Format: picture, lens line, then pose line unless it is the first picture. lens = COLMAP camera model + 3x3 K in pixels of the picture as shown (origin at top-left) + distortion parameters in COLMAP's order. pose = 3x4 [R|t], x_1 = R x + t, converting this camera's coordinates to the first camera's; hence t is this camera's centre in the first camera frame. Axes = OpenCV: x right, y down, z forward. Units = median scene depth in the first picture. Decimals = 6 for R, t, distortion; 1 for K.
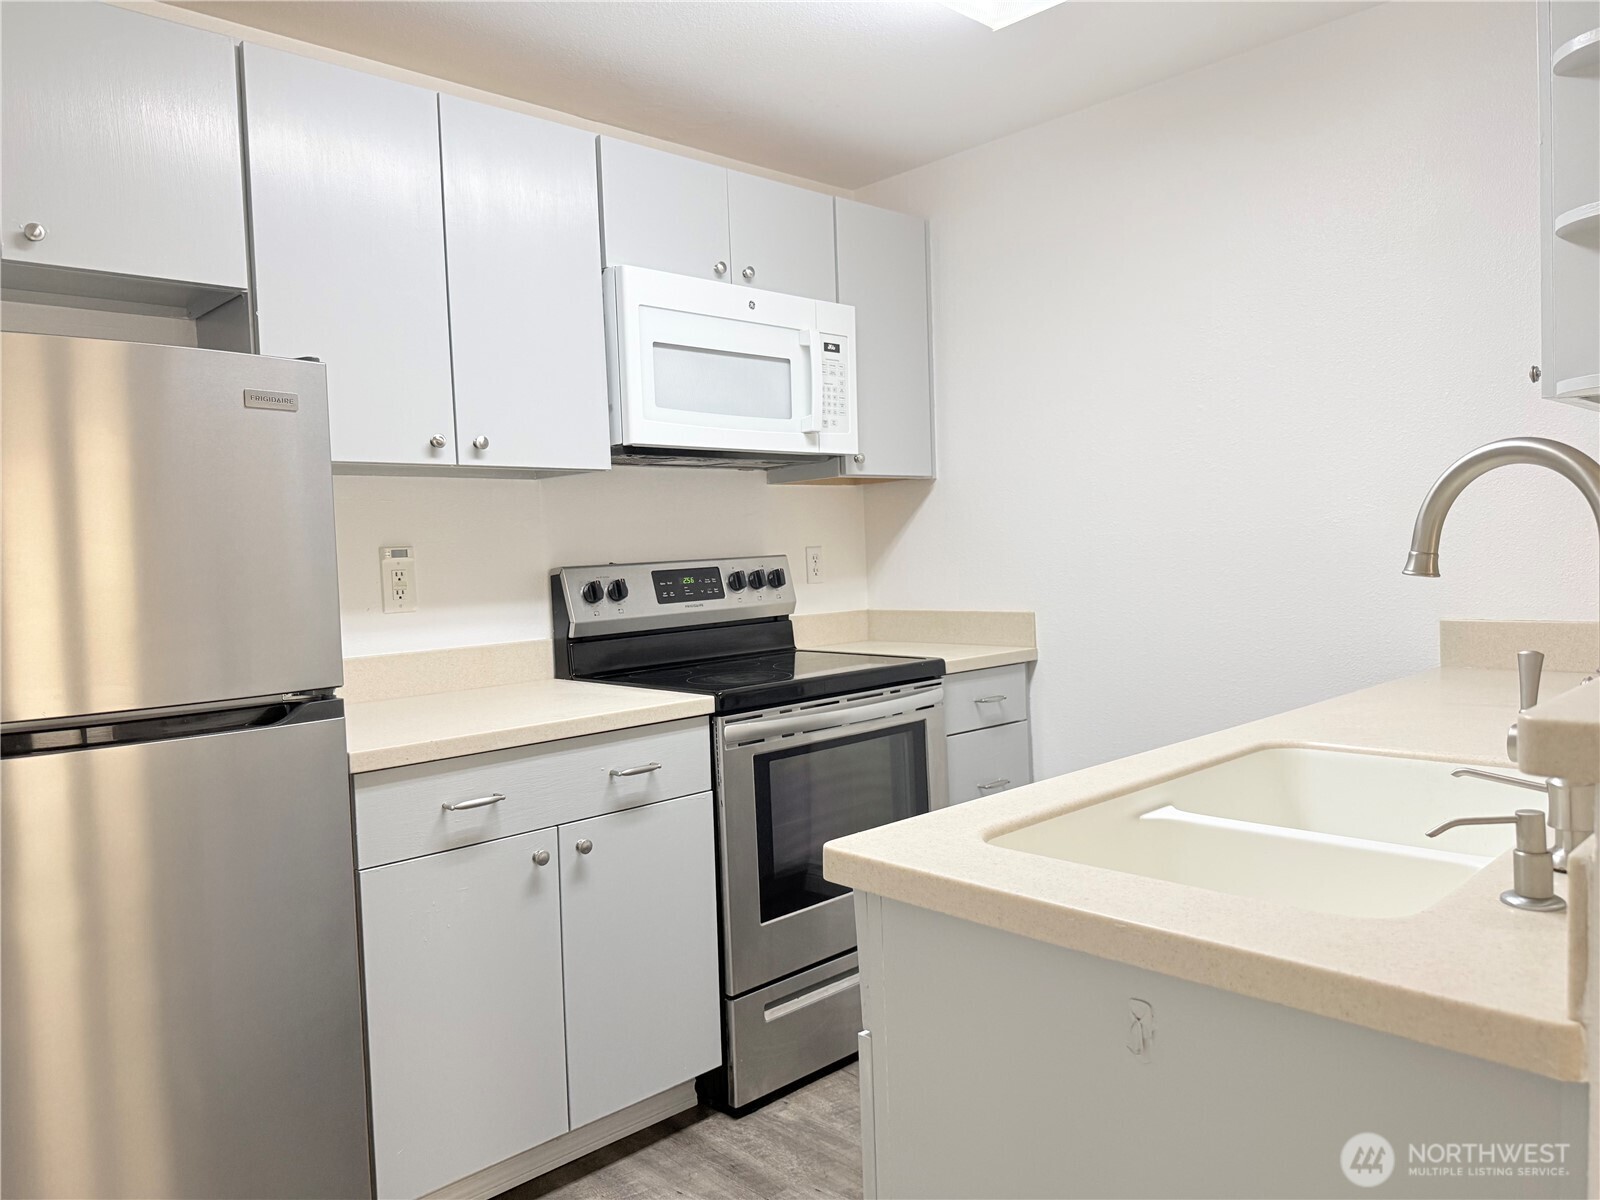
lens RADIAL K [[1118.7, 0, 819.7], [0, 1118.7, 596.4], [0, 0, 1]] dist [0.135923, -0.193219]
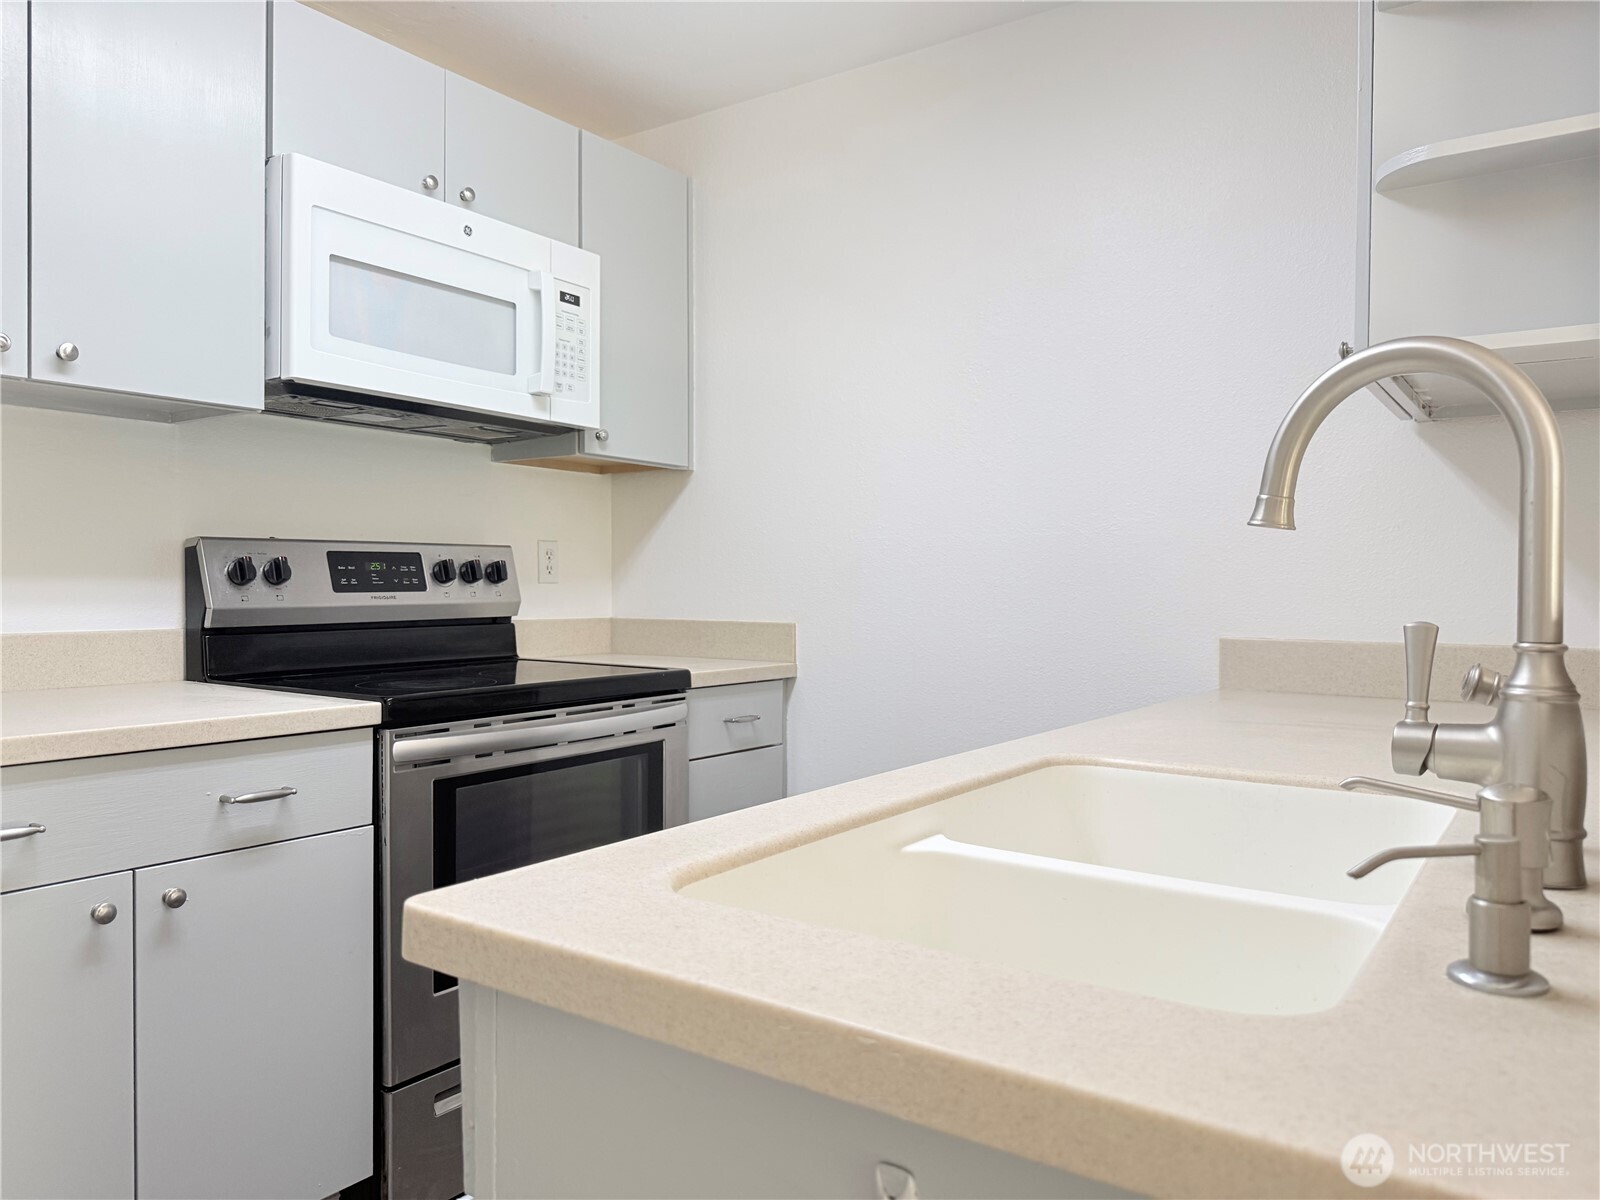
lens RADIAL K [[1130.0, 0, 812.7], [0, 1130.0, 593.2], [0, 0, 1]] dist [0.124045, -0.207205]
pose [[0.980738, 0.042781, 0.190586, 0.037380], [-0.036038, 0.998600, -0.038713, 0.028272], [-0.191975, 0.031099, 0.980907, 0.136900]]
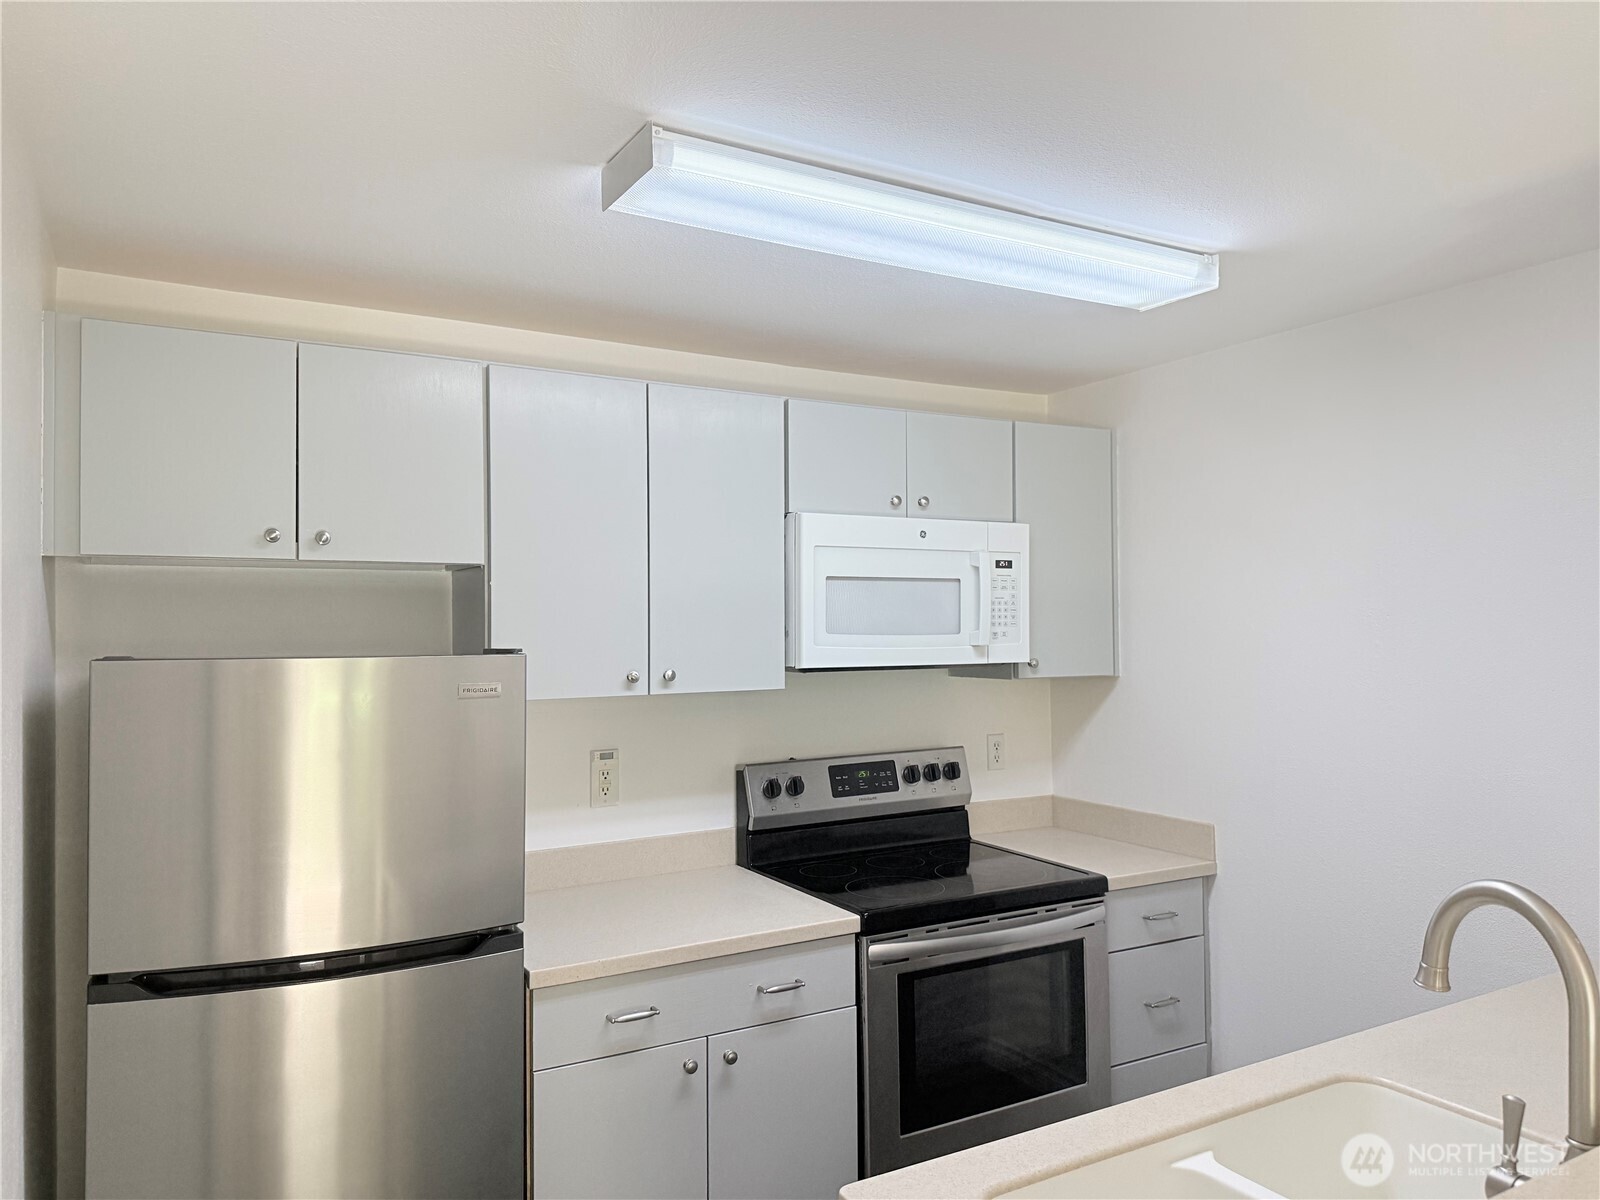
lens RADIAL K [[1130.0, 0, 812.7], [0, 1130.0, 593.2], [0, 0, 1]] dist [0.124045, -0.207205]
pose [[0.971112, 0.025111, -0.237301, 0.095307], [-0.042014, 0.996905, -0.066443, -0.122255], [0.234898, 0.074494, 0.969161, -0.077391]]
